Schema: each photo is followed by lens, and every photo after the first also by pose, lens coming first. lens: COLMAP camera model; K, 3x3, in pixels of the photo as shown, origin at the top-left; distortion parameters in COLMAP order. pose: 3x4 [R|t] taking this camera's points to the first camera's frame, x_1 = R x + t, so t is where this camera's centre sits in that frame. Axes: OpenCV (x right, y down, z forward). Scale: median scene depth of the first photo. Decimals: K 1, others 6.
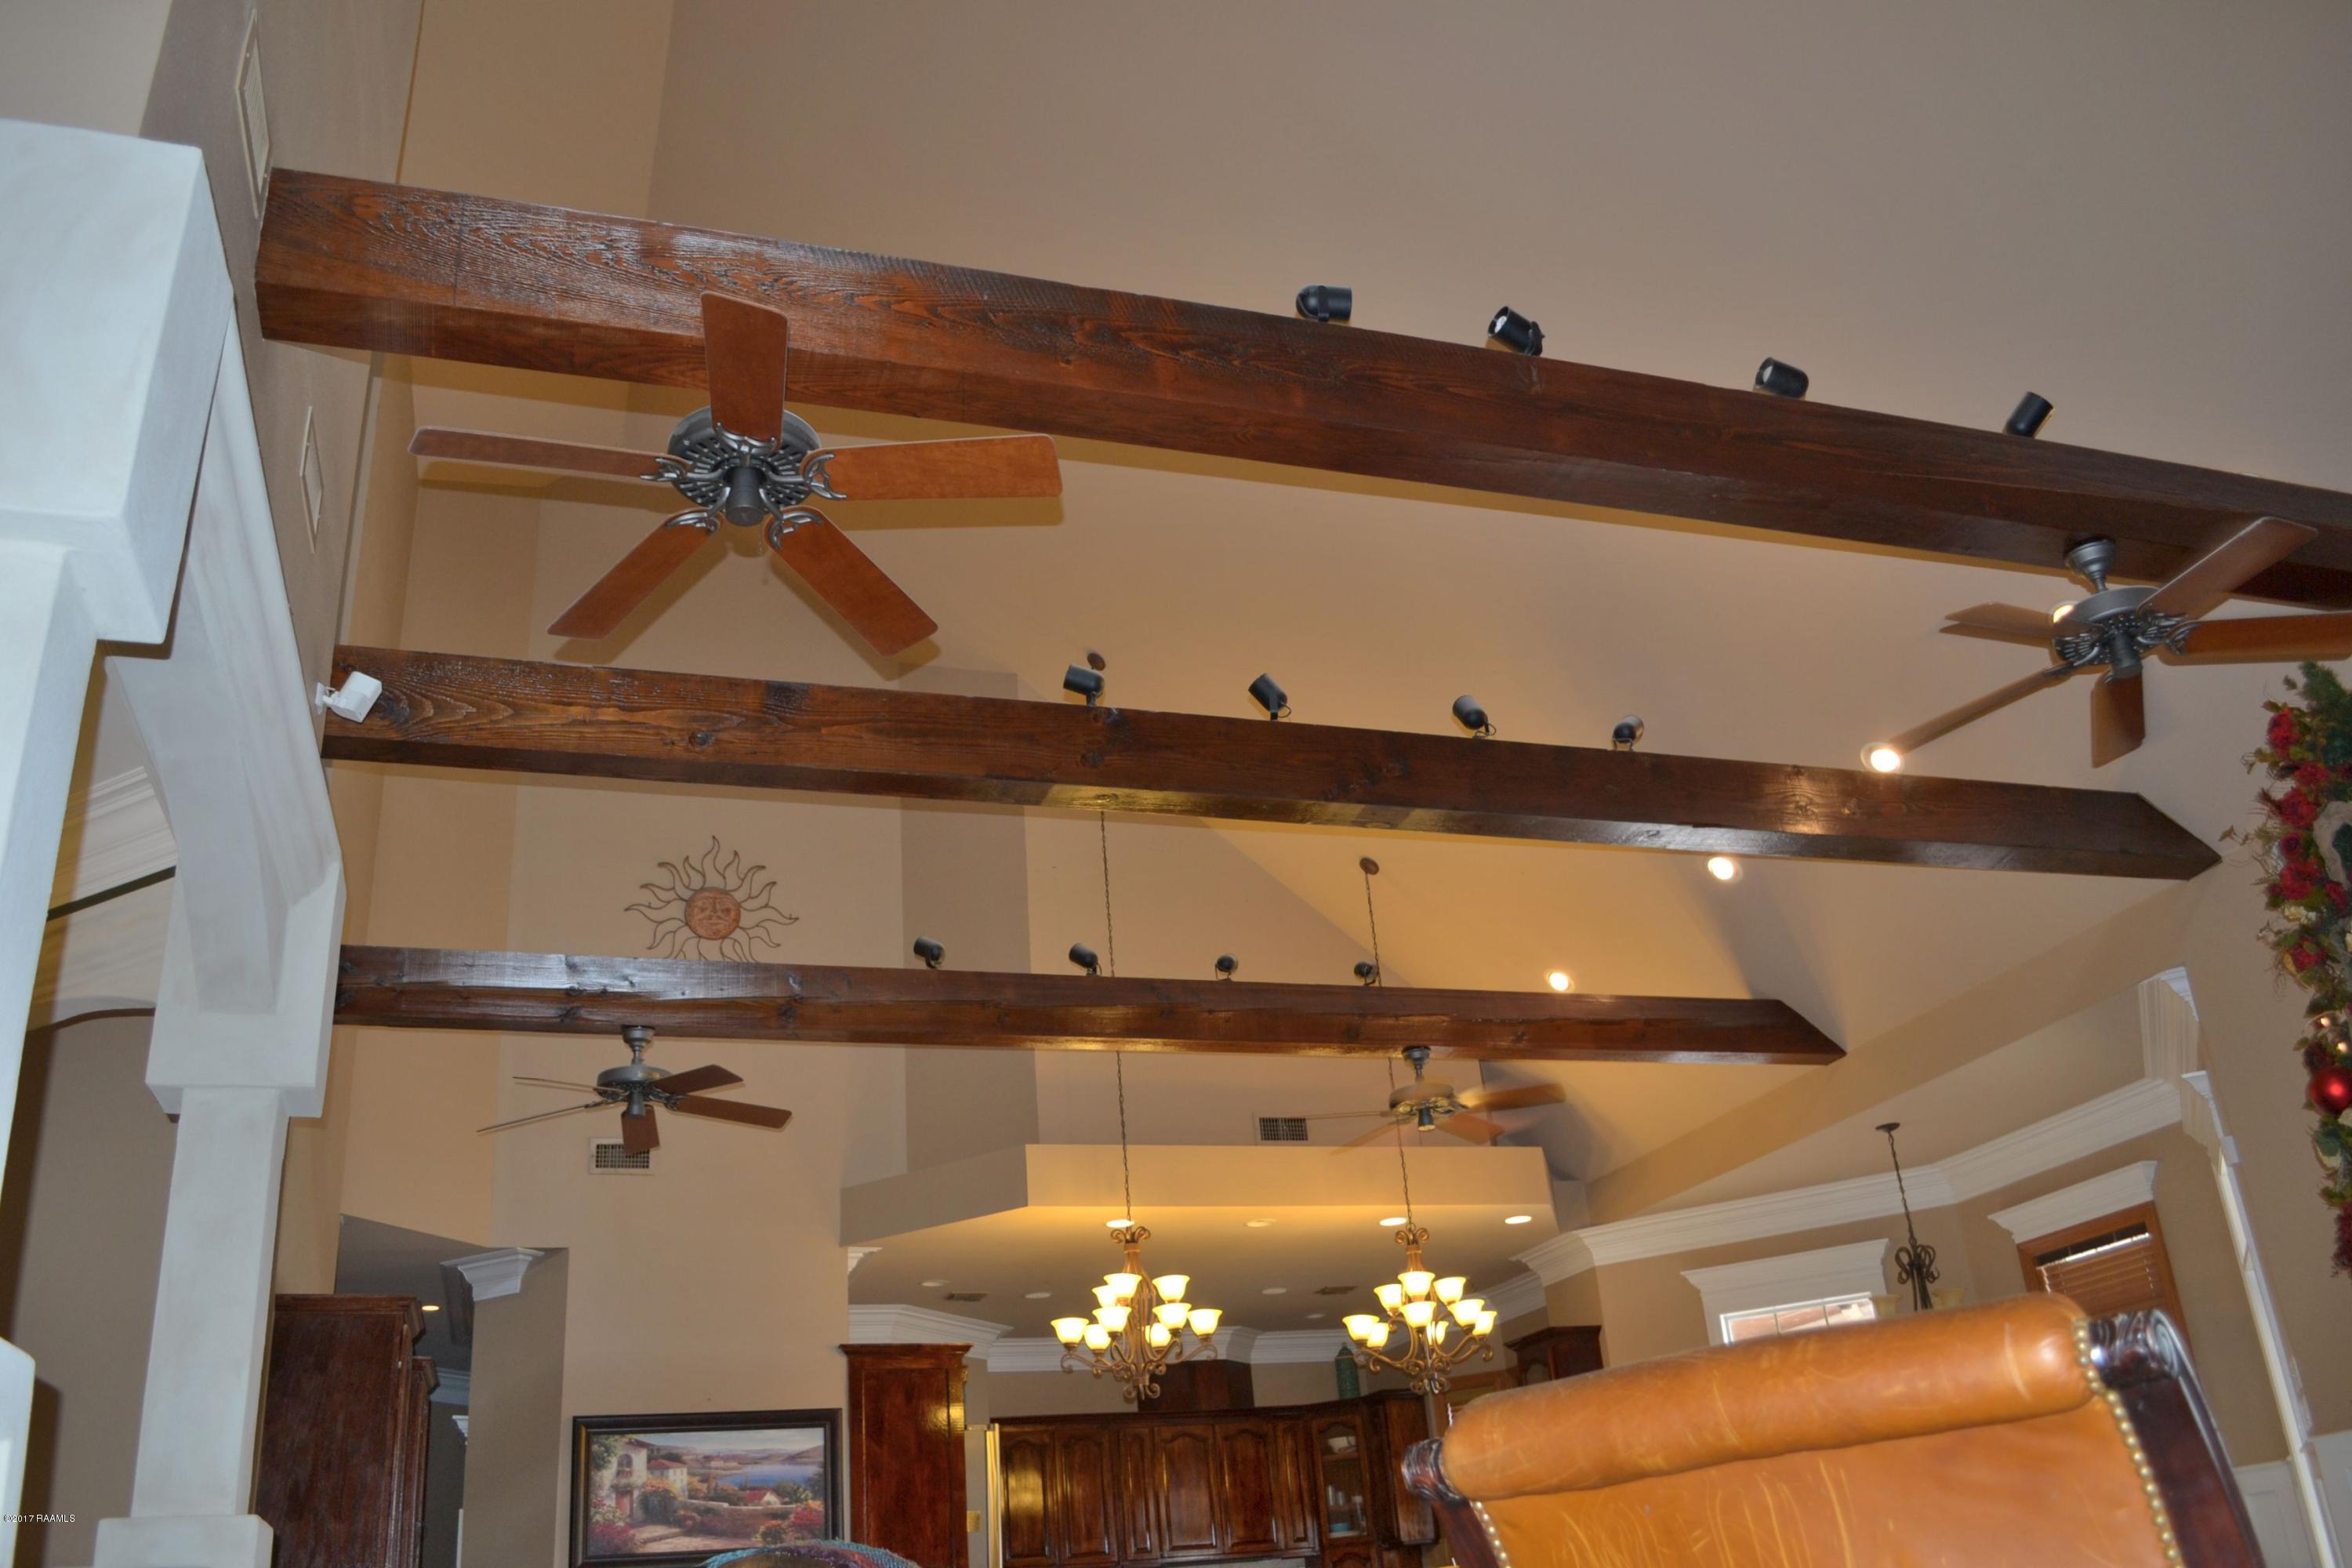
lens RADIAL K [[1867.6, 0, 1170.4], [0, 1867.6, 815.0], [0, 0, 1]] dist [-0.081085, -0.000291]
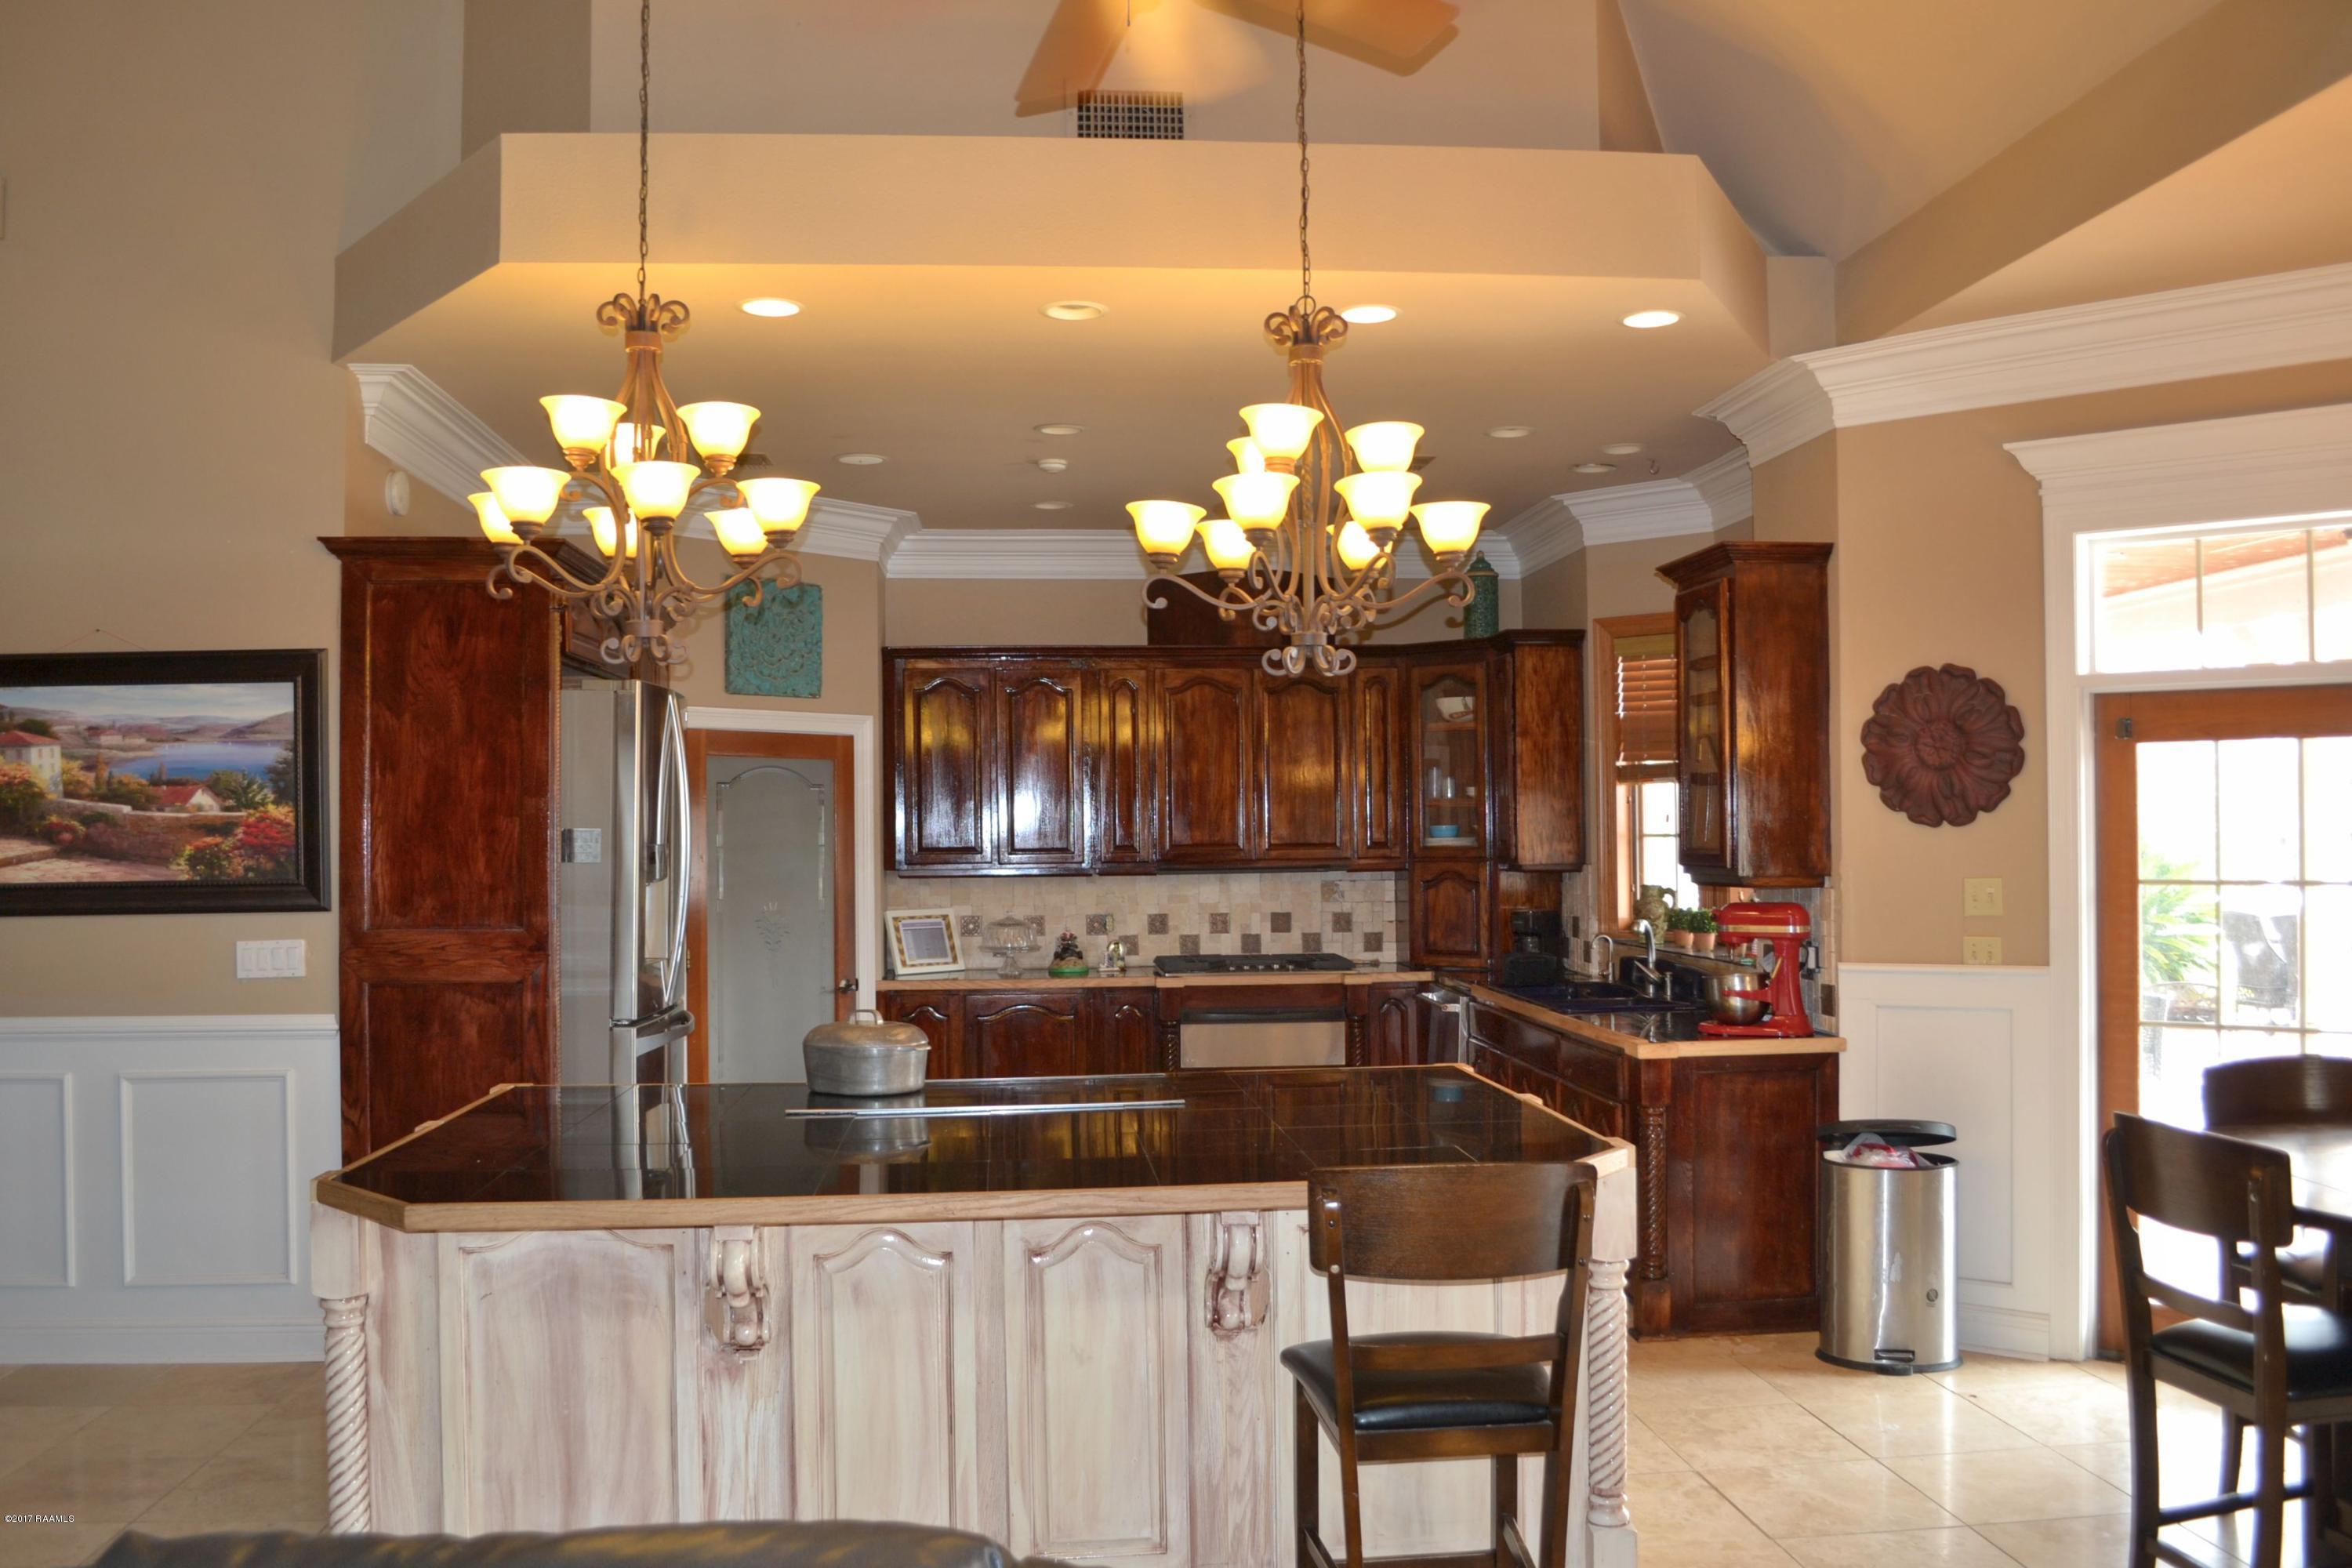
lens RADIAL K [[1867.6, 0, 1170.4], [0, 1867.6, 815.0], [0, 0, 1]] dist [-0.081085, -0.000291]
pose [[0.971041, 0.063687, -0.230268, 0.202299], [0.038024, 0.910333, 0.412126, 0.146367], [0.235868, -0.408947, 0.881549, 0.545810]]
